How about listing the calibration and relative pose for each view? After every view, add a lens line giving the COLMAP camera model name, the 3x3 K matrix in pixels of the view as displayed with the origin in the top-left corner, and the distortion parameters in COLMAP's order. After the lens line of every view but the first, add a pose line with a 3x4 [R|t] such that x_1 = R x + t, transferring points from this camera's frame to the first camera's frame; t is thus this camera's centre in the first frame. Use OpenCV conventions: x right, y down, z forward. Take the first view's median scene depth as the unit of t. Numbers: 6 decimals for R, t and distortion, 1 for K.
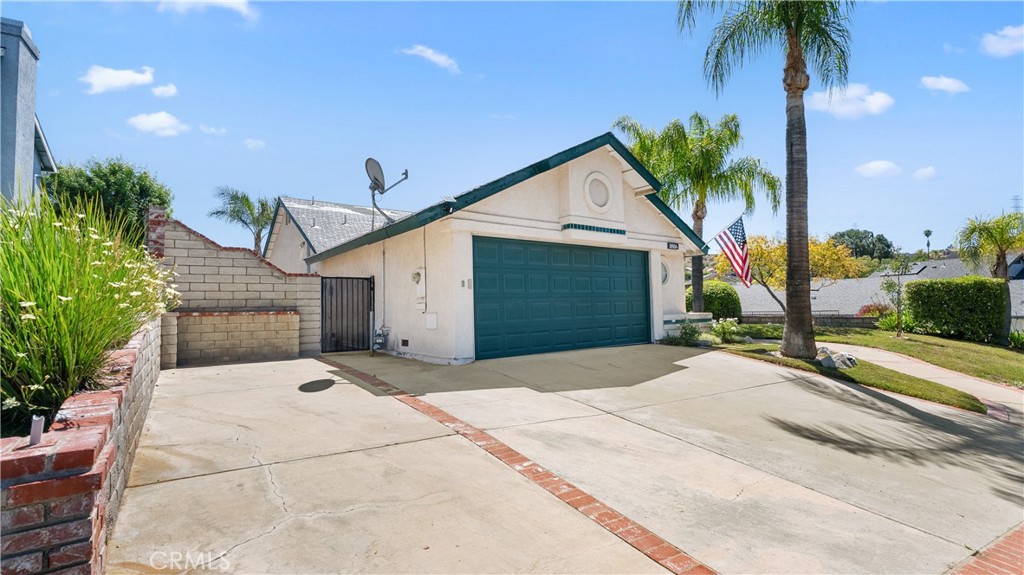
lens RADIAL K [[477.8, 0, 512.0], [0, 477.8, 287.5], [0, 0, 1]] dist [-0.012943, -0.000105]
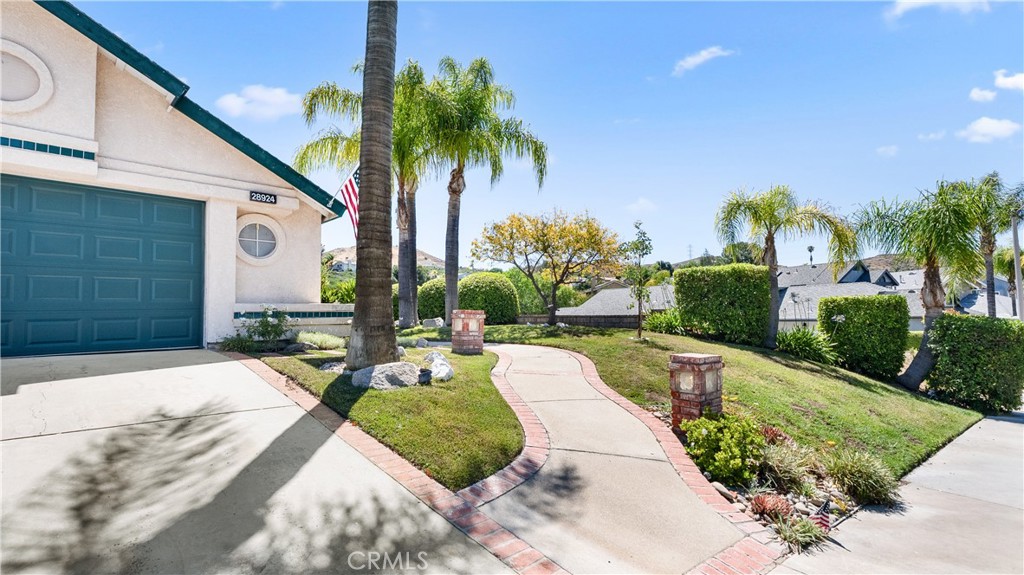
lens RADIAL K [[472.5, 0, 528.5], [0, 472.5, 288.8], [0, 0, 1]] dist [-0.003478, -0.000298]
pose [[0.985230, 0.011433, 0.170854, 0.663896], [-0.008955, 0.999843, -0.015269, 0.049433], [-0.171002, 0.013513, 0.985178, 0.352501]]
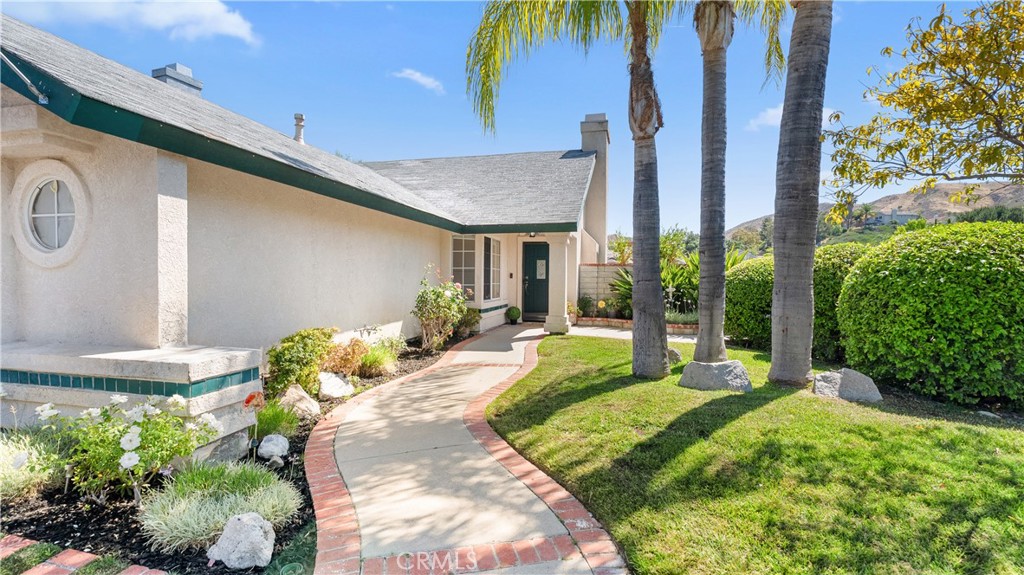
lens RADIAL K [[480.2, 0, 507.0], [0, 480.2, 292.6], [0, 0, 1]] dist [-0.002176, -0.000253]
pose [[0.620785, 0.046761, -0.782585, 0.882588], [0.014105, 0.997392, 0.070785, 0.003103], [0.783854, -0.054981, 0.618506, 1.214279]]
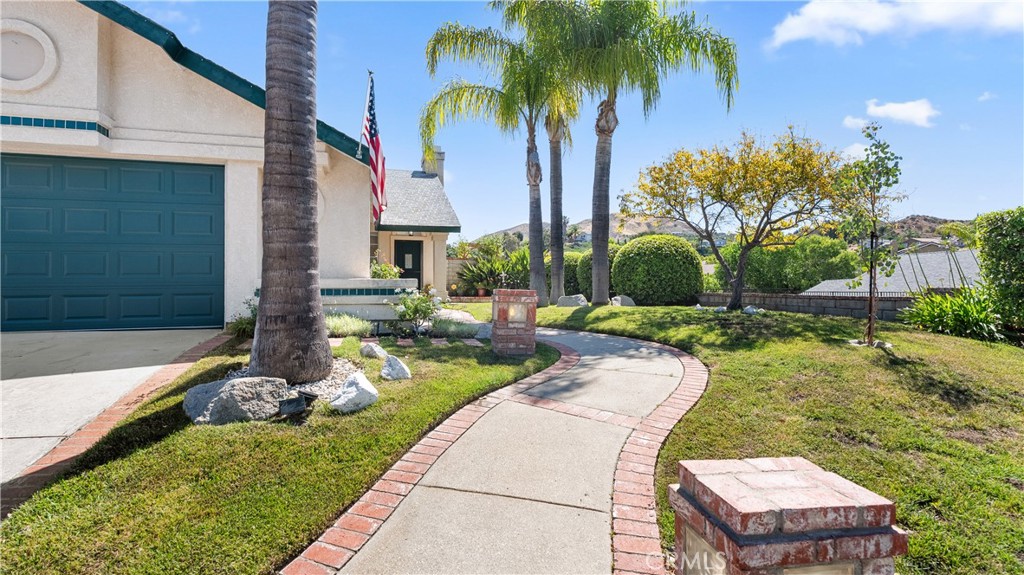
lens RADIAL K [[483.7, 0, 518.1], [0, 483.7, 277.2], [0, 0, 1]] dist [-0.003815, -0.000945]
pose [[0.931403, 0.007418, -0.363915, 0.903963], [0.001807, 0.999686, 0.025002, 0.047025], [0.363986, -0.023945, 0.931097, 0.657390]]
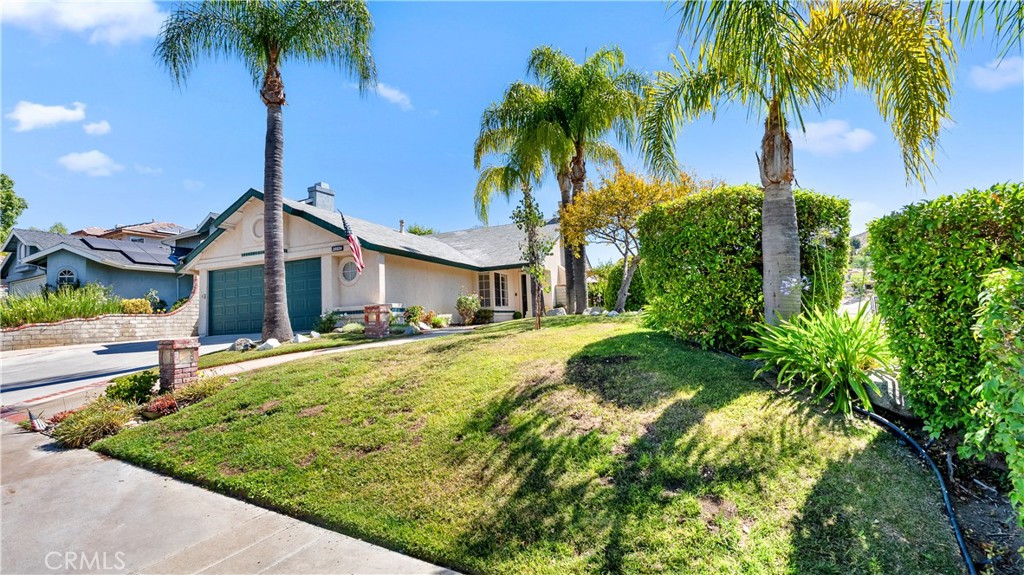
lens RADIAL K [[468.8, 0, 512.0], [0, 468.8, 287.5], [0, 0, 1]] dist [-0.000194, -0.000032]
pose [[0.509204, -0.066201, -0.858096, 1.757940], [0.072704, 0.996782, -0.033757, 0.090066], [0.857569, -0.045198, 0.512379, 0.879180]]
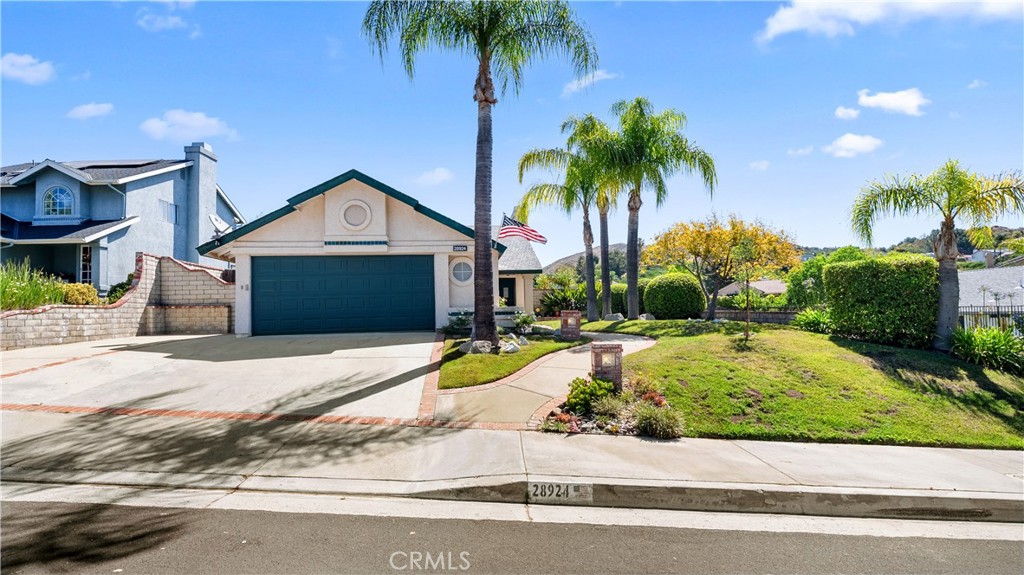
lens RADIAL K [[473.1, 0, 515.5], [0, 473.1, 300.6], [0, 0, 1]] dist [-0.001525, -0.000140]
pose [[0.857627, -0.010422, -0.514167, 1.185605], [0.026694, 0.999349, 0.024270, 0.017298], [0.513579, -0.034540, 0.857347, 0.093100]]
